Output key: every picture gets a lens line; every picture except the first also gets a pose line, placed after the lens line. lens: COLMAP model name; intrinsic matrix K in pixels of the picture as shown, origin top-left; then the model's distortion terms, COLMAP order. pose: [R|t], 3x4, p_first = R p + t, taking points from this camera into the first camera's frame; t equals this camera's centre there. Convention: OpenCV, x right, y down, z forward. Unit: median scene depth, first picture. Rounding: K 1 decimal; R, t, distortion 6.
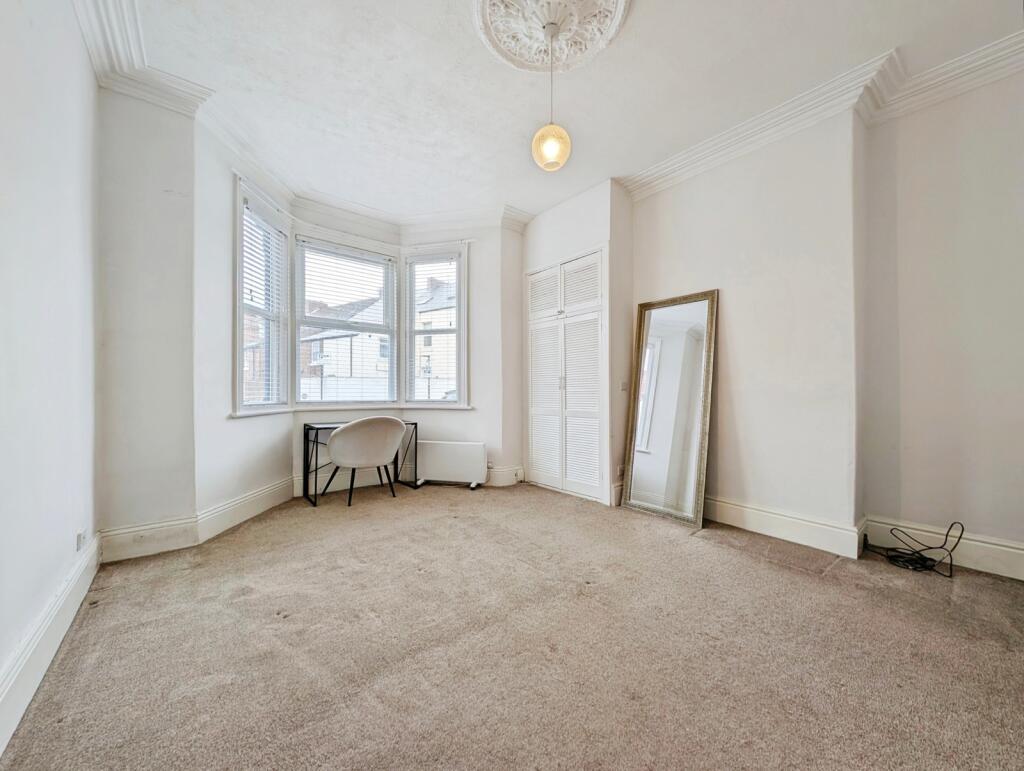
lens RADIAL K [[393.8, 0, 513.9], [0, 393.8, 388.3], [0, 0, 1]] dist [0.013972, -0.000129]
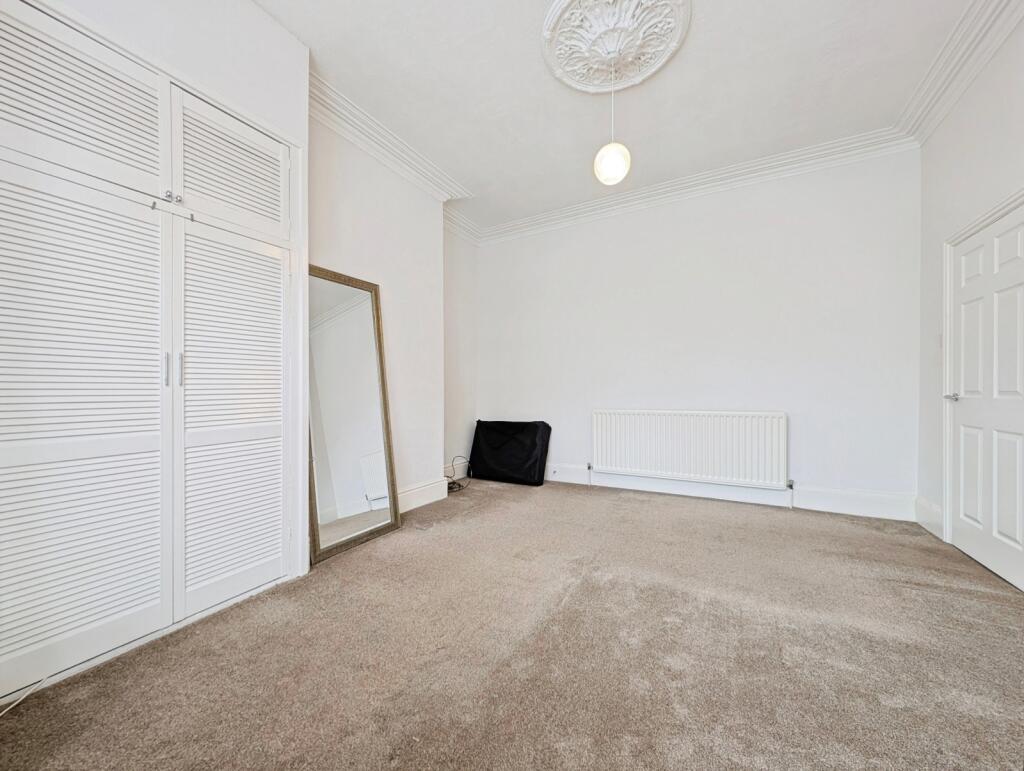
lens RADIAL K [[393.8, 0, 513.9], [0, 393.8, 388.3], [0, 0, 1]] dist [0.013972, -0.000129]
pose [[-0.381747, -0.002717, 0.924263, -0.453750], [-0.005347, 0.999985, 0.000732, 0.003927], [-0.924251, -0.004663, -0.381756, 0.929442]]
